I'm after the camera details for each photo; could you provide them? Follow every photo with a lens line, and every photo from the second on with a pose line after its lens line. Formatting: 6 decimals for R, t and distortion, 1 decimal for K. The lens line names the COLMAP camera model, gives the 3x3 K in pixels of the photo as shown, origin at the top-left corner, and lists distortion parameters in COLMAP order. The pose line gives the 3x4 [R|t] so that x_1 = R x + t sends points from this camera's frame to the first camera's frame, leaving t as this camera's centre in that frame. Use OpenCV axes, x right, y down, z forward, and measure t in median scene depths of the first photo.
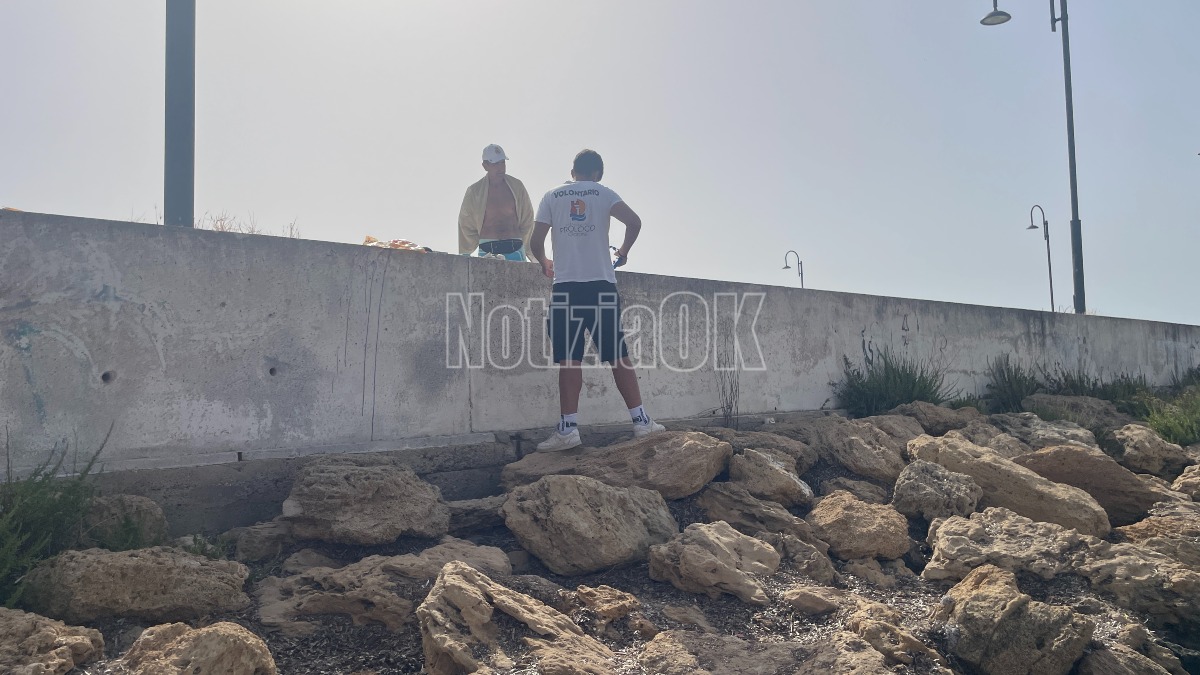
lens RADIAL K [[906.0, 0, 586.7], [0, 906.0, 320.2], [0, 0, 1]] dist [0.094247, -0.120851]
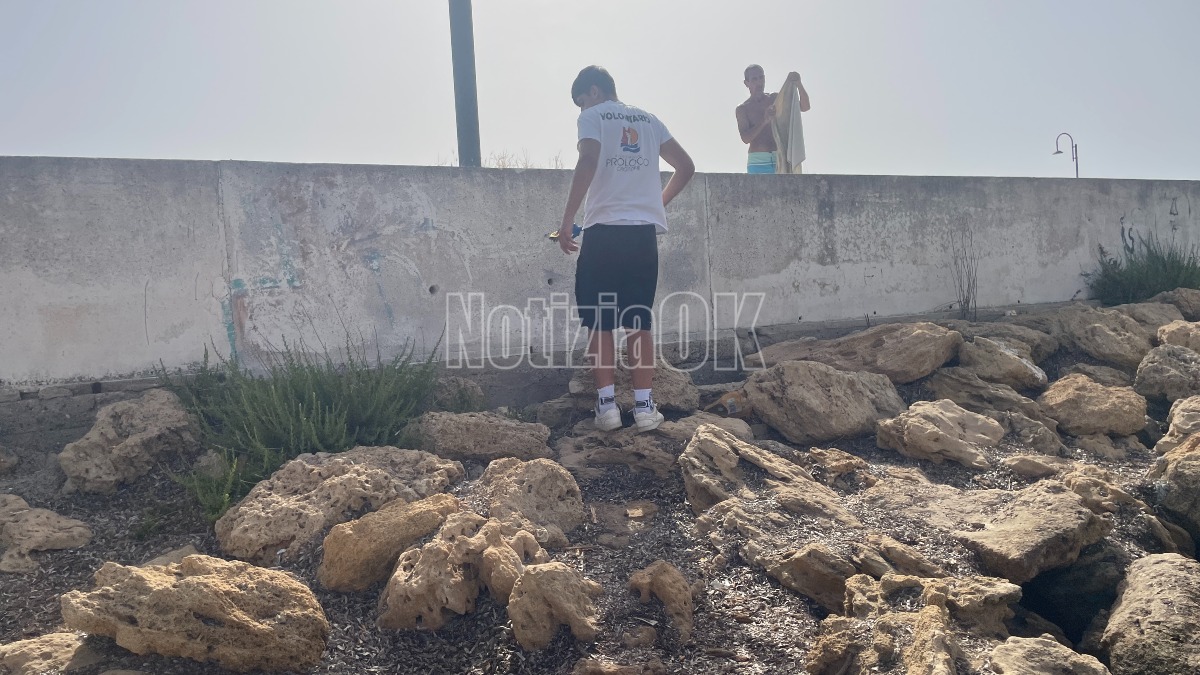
lens RADIAL K [[906.0, 0, 587.8], [0, 906.0, 341.4], [0, 0, 1]] dist [0.094247, -0.120851]
pose [[0.965705, -0.024615, -0.258472, 0.016370], [0.055030, 0.992284, 0.111105, 0.003538], [0.253743, -0.121518, 0.959608, -0.156426]]
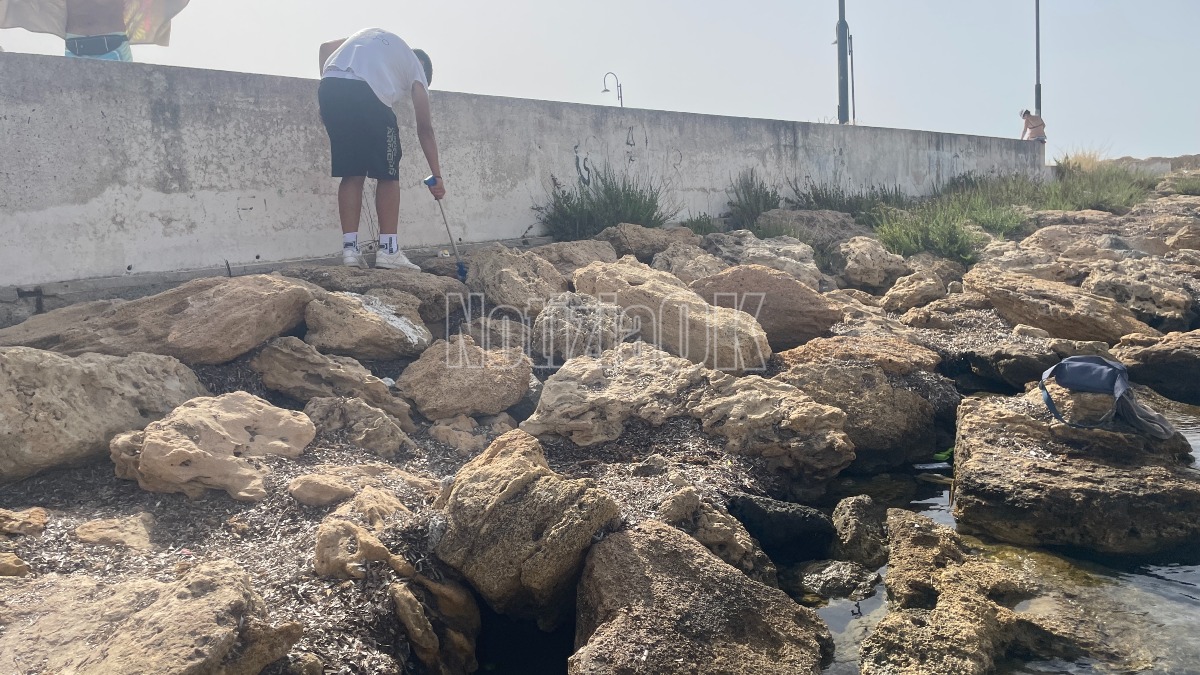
lens RADIAL K [[906.0, 0, 587.1], [0, 906.0, 329.4], [0, 0, 1]] dist [0.094247, -0.120851]
pose [[0.985028, -0.062910, 0.160508, 0.298399], [0.031152, 0.980667, 0.193187, 0.029555], [-0.169559, -0.185294, 0.967944, 0.209963]]
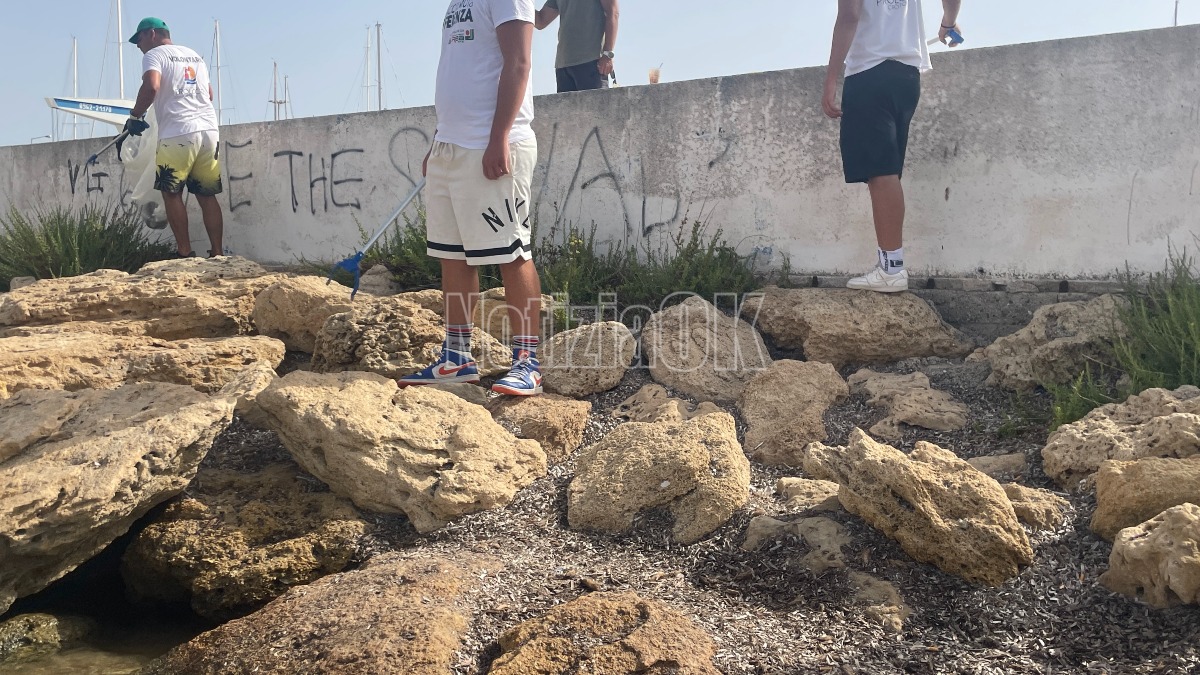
lens RADIAL K [[1117.5, 0, 613.6], [0, 1117.5, 322.7], [0, 0, 1]] dist [0.053089, 0.000000]
pose [[0.176825, 0.087363, -0.980357, 0.265034], [0.058462, 0.993362, 0.099066, 0.029221], [0.982504, -0.074831, 0.170544, 0.001682]]
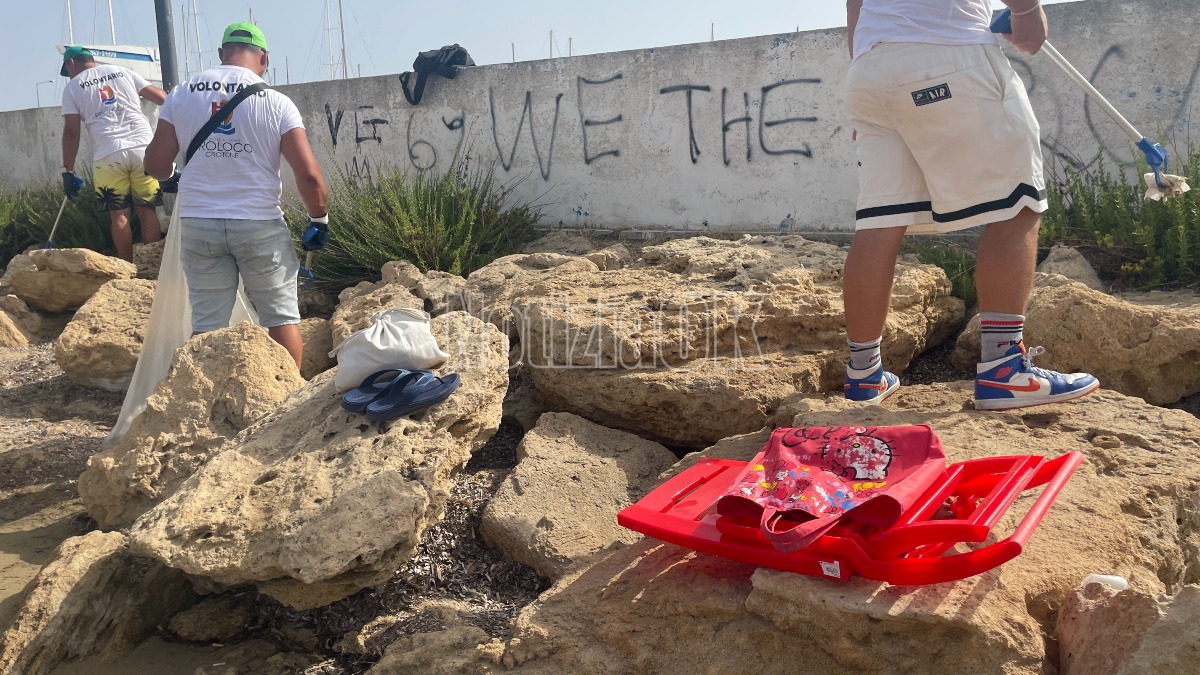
lens RADIAL K [[906.0, 0, 593.5], [0, 906.0, 335.0], [0, 0, 1]] dist [0.094247, -0.120851]
pose [[0.244302, 0.193765, -0.950143, -0.451219], [0.088385, 0.971305, 0.220806, -0.051570], [0.965663, -0.137922, 0.220165, -0.580660]]
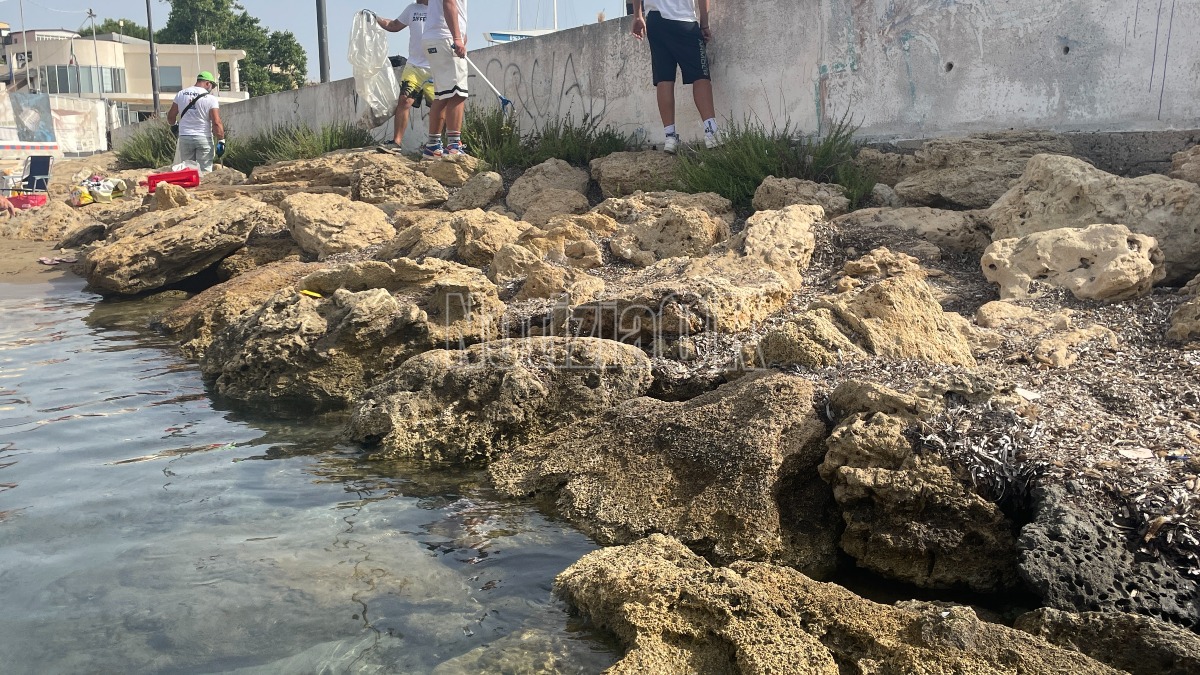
lens RADIAL K [[1117.5, 0, 605.8], [0, 1117.5, 332.9], [0, 0, 1]] dist [0.053089, 0.000000]
pose [[-0.205769, 0.173525, -0.963093, 1.023019], [0.092165, 0.983215, 0.157459, 0.118142], [0.974251, -0.056363, -0.218308, 0.740685]]
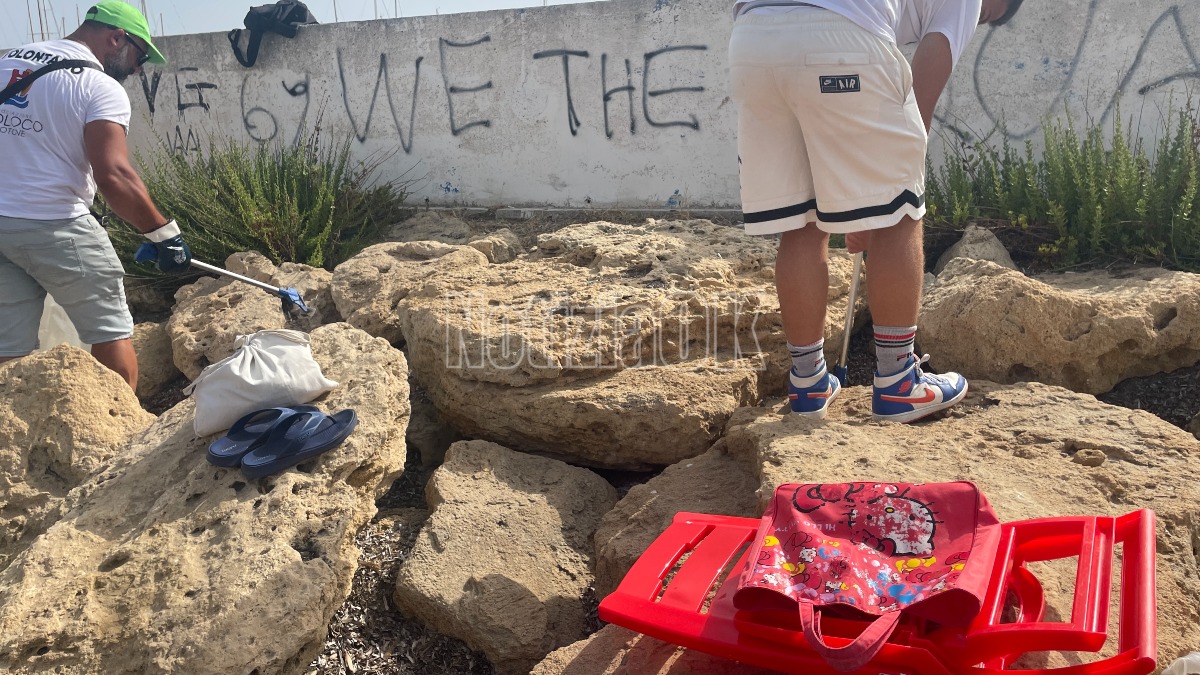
lens RADIAL K [[906.0, 0, 593.3], [0, 906.0, 333.3], [0, 0, 1]] dist [0.094247, -0.120851]
pose [[0.411143, 0.219272, -0.884806, -0.548822], [0.085876, 0.957005, 0.277068, -0.068782], [0.907517, -0.189899, 0.374636, -0.598260]]
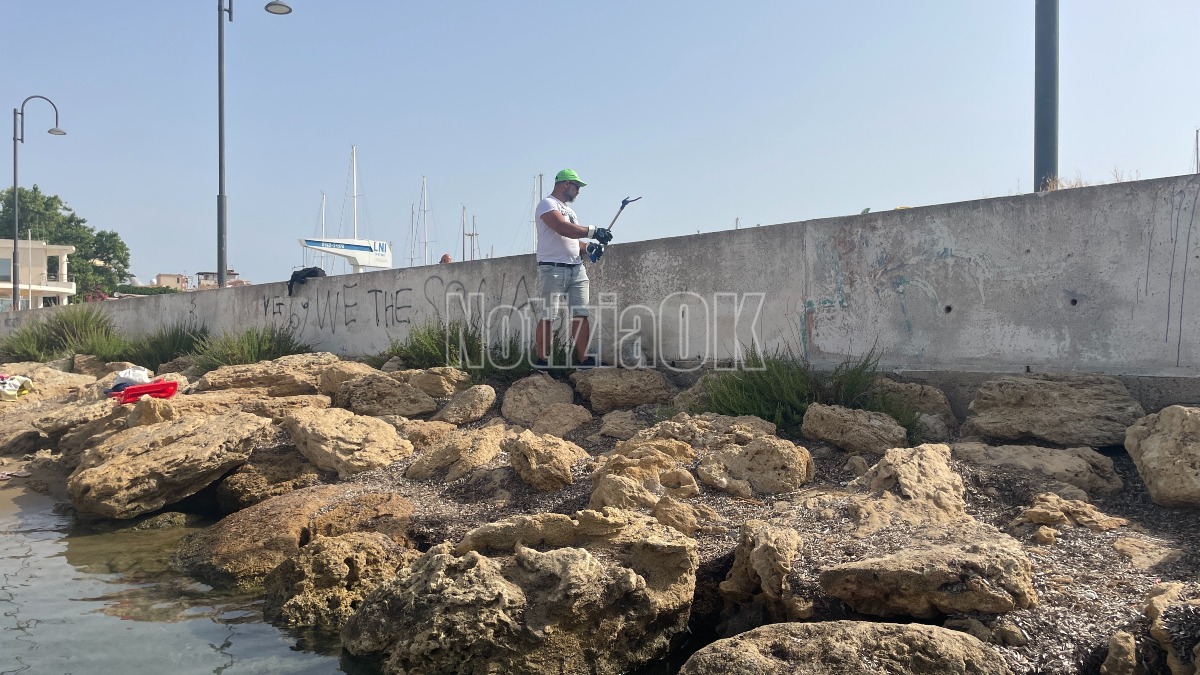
lens RADIAL K [[906.5, 0, 591.1], [0, 906.5, 346.0], [0, 0, 1]] dist [0.074259, -0.078377]
pose [[0.016494, 0.024141, -0.999572, 0.834030], [0.073325, 0.996987, 0.025289, 0.035770], [0.997172, -0.073711, 0.014674, 0.342187]]
